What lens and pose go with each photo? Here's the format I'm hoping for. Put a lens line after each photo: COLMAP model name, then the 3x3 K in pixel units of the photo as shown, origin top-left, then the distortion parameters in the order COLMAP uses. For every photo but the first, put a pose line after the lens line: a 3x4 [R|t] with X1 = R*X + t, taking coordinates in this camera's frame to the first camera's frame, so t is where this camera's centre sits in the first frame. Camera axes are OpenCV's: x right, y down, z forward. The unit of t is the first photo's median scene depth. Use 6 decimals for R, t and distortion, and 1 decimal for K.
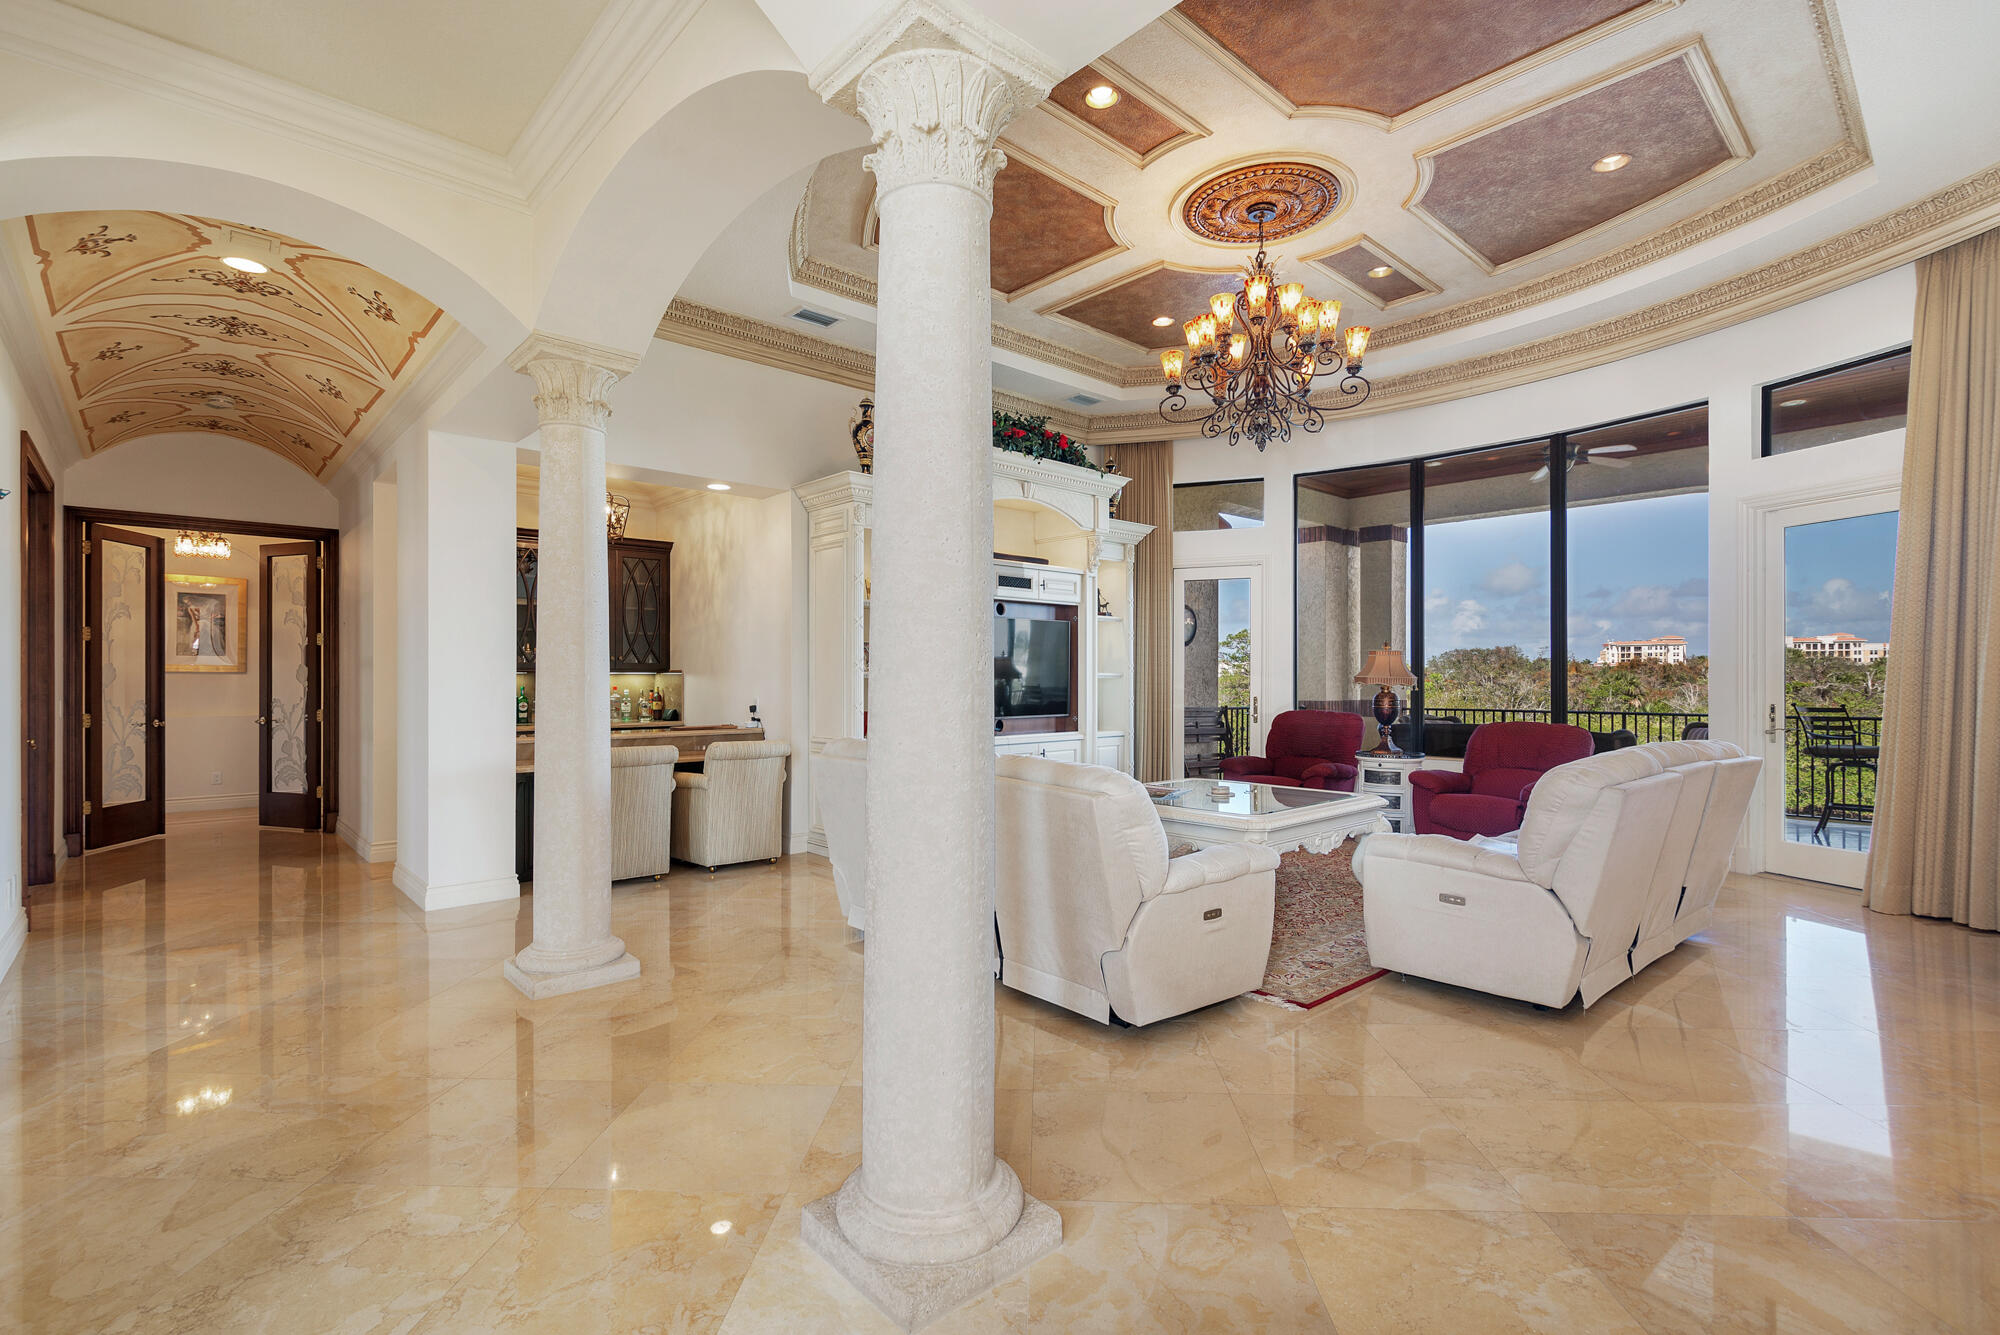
lens RADIAL K [[906.3, 0, 1008.5], [0, 906.3, 682.6], [0, 0, 1]] dist [-0.001241, 0.000341]
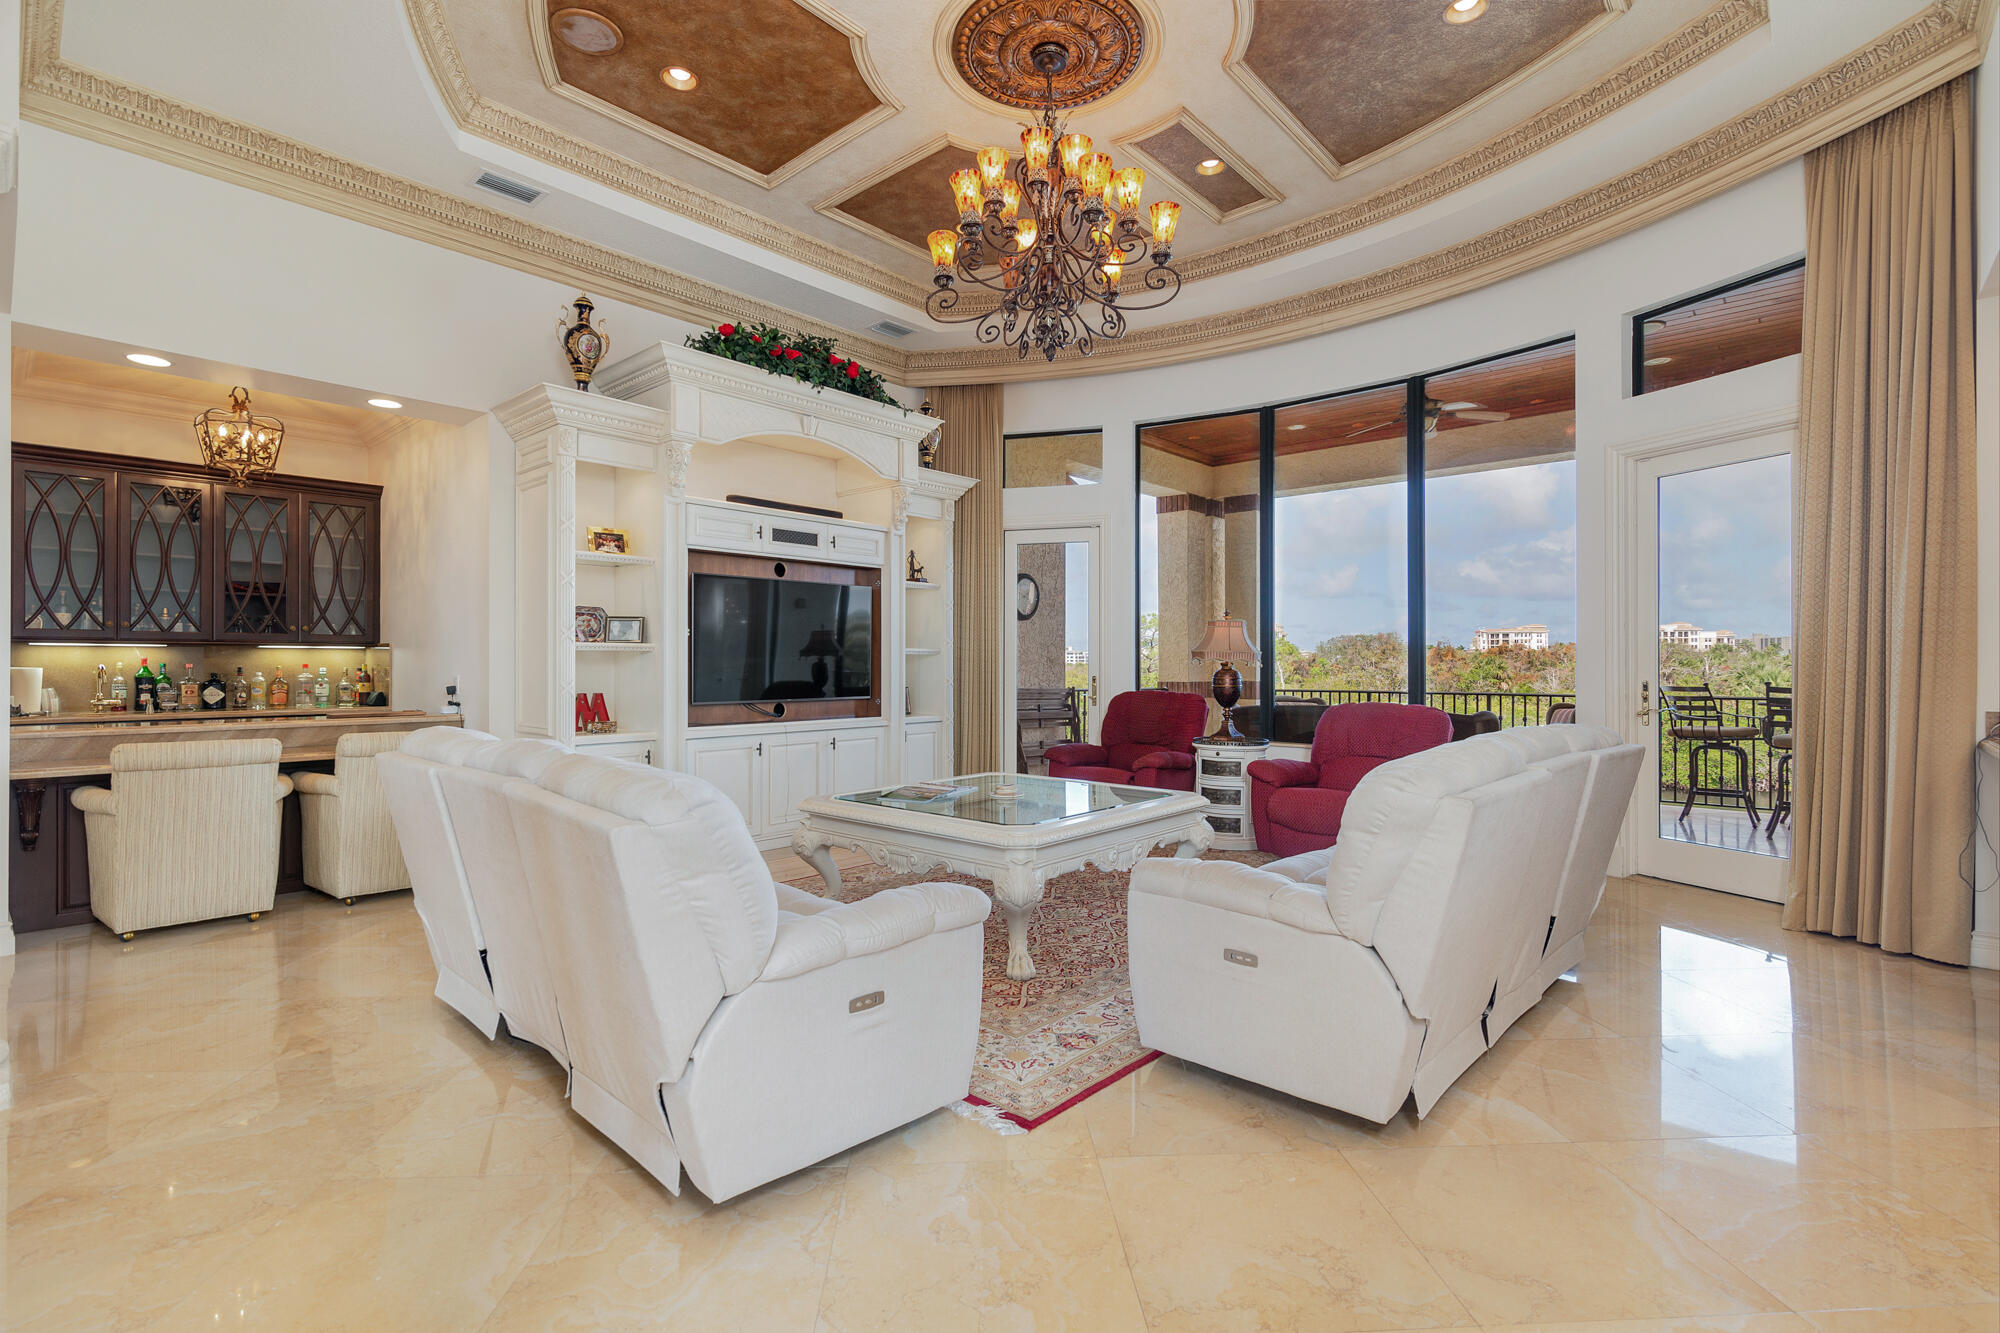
lens RADIAL K [[906.3, 0, 1001.9], [0, 906.3, 664.8], [0, 0, 1]] dist [-0.001241, 0.000341]
pose [[0.995011, 0.000325, 0.099762, 0.141423], [-0.000020, 0.999995, -0.003051, 0.010884], [-0.099763, 0.003034, 0.995007, 0.195085]]
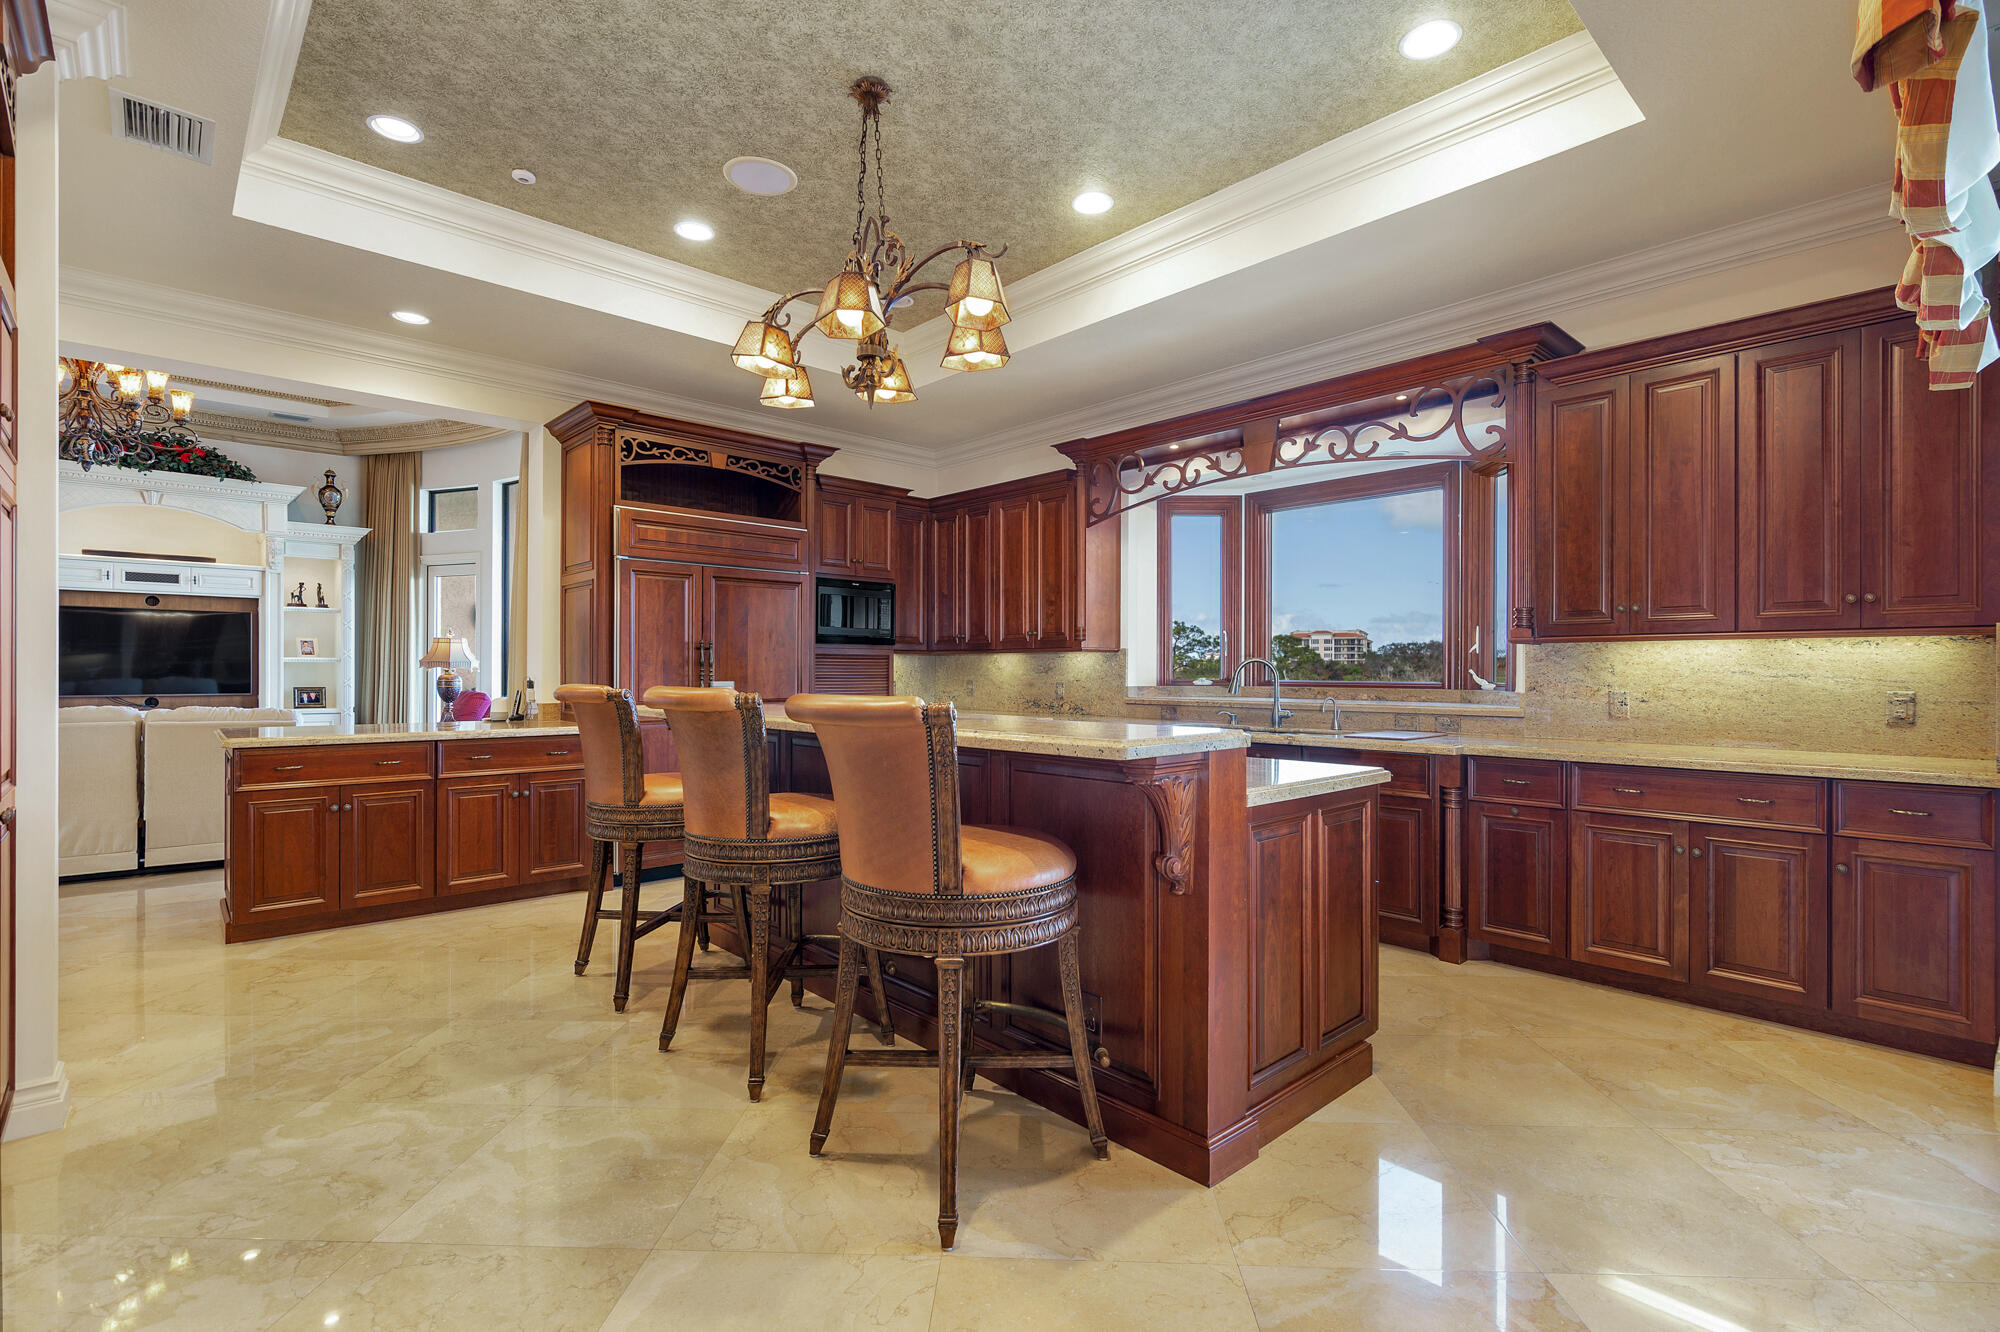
lens RADIAL K [[906.3, 0, 991.3], [0, 906.3, 665.3], [0, 0, 1]] dist [-0.001241, 0.000341]
pose [[0.999865, -0.000348, 0.016442, 1.318399], [0.000521, 0.999944, -0.010565, 0.015996], [-0.016438, 0.010572, 0.999809, -0.206485]]
